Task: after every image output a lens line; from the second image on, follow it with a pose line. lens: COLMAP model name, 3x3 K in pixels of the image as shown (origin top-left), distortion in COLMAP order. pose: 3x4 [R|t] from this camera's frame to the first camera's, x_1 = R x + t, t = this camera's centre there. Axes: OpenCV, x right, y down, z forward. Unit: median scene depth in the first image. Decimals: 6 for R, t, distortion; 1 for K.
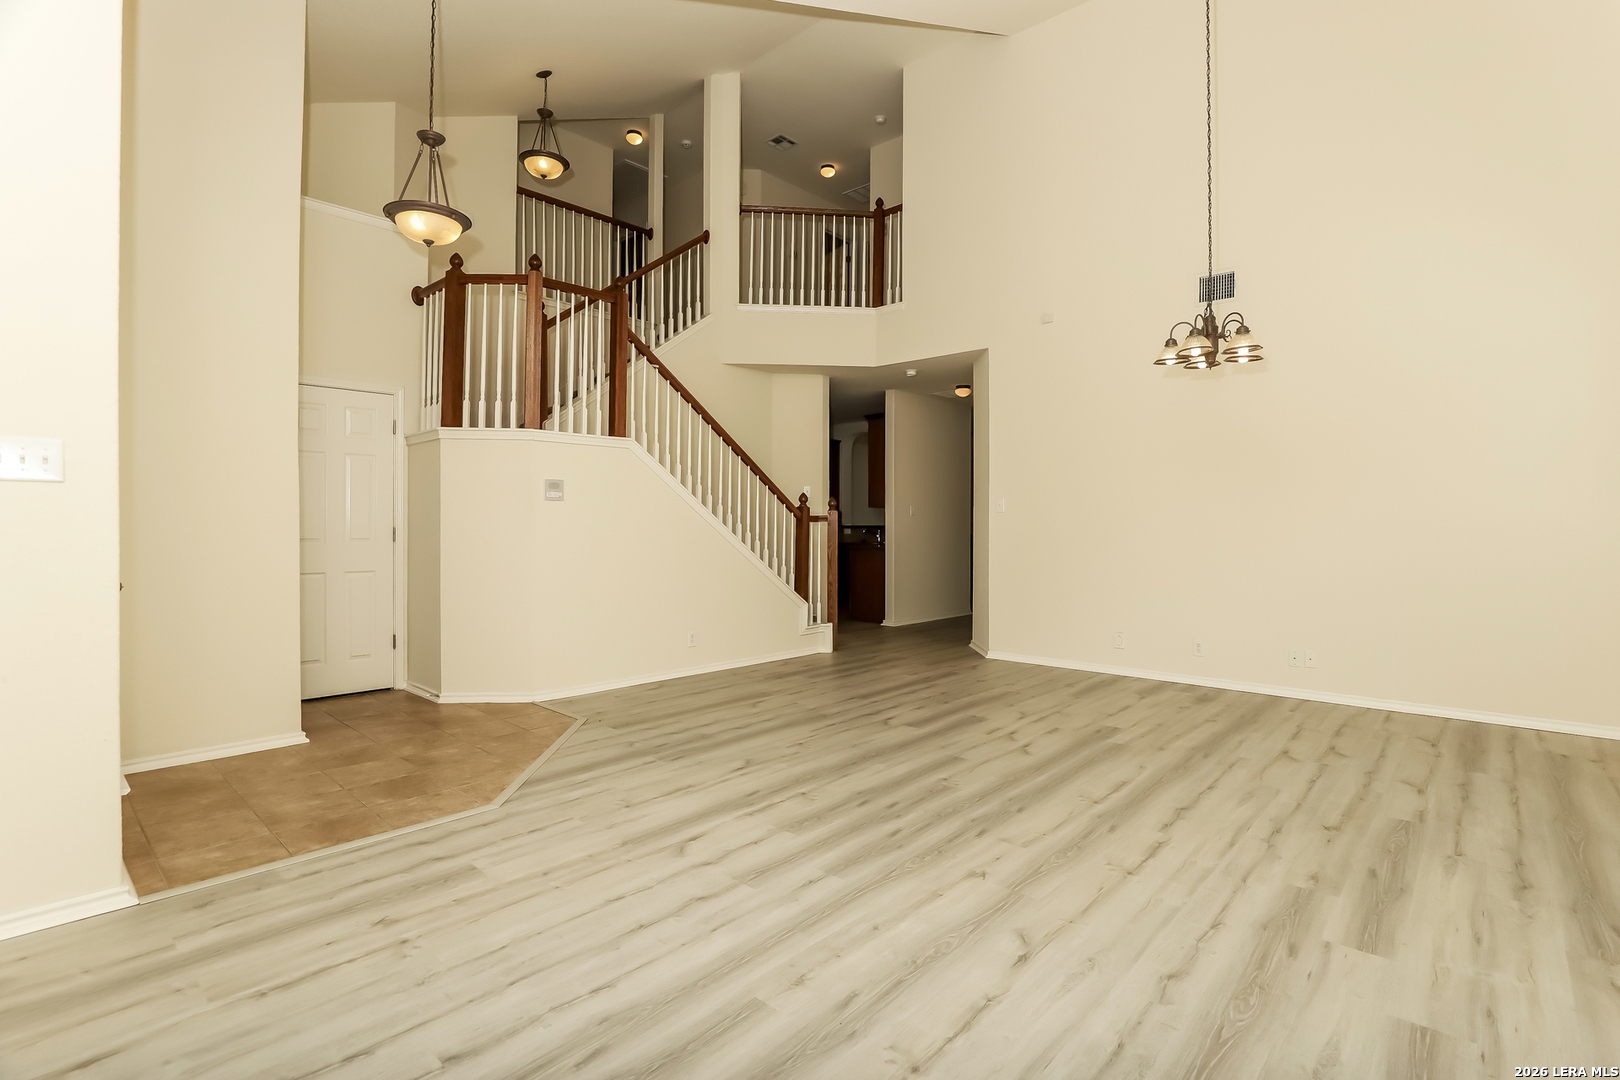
lens RADIAL K [[744.2, 0, 810.3], [0, 744.2, 530.7], [0, 0, 1]] dist [0.002147, 0.000007]
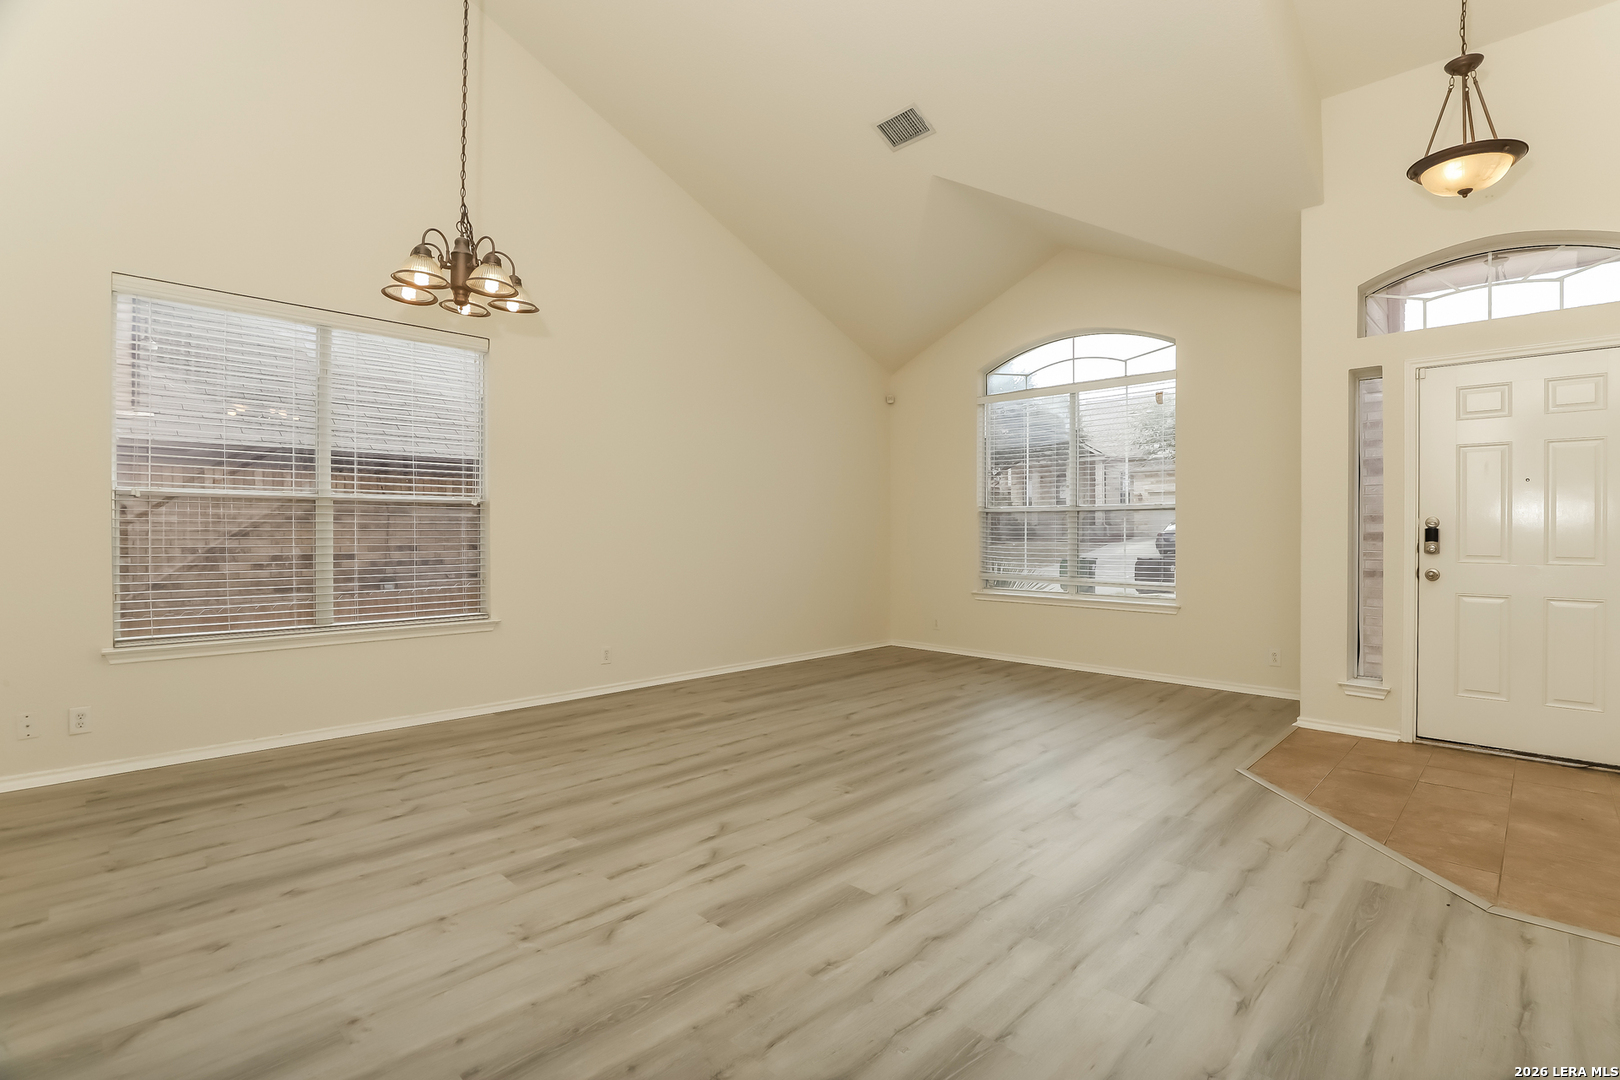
lens RADIAL K [[744.2, 0, 809.6], [0, 744.2, 532.3], [0, 0, 1]] dist [0.002147, 0.000007]
pose [[-0.999332, -0.006993, 0.035883, 0.204863], [-0.006777, 0.999958, 0.006156, -0.010698], [-0.035924, 0.005908, -0.999337, 2.043459]]
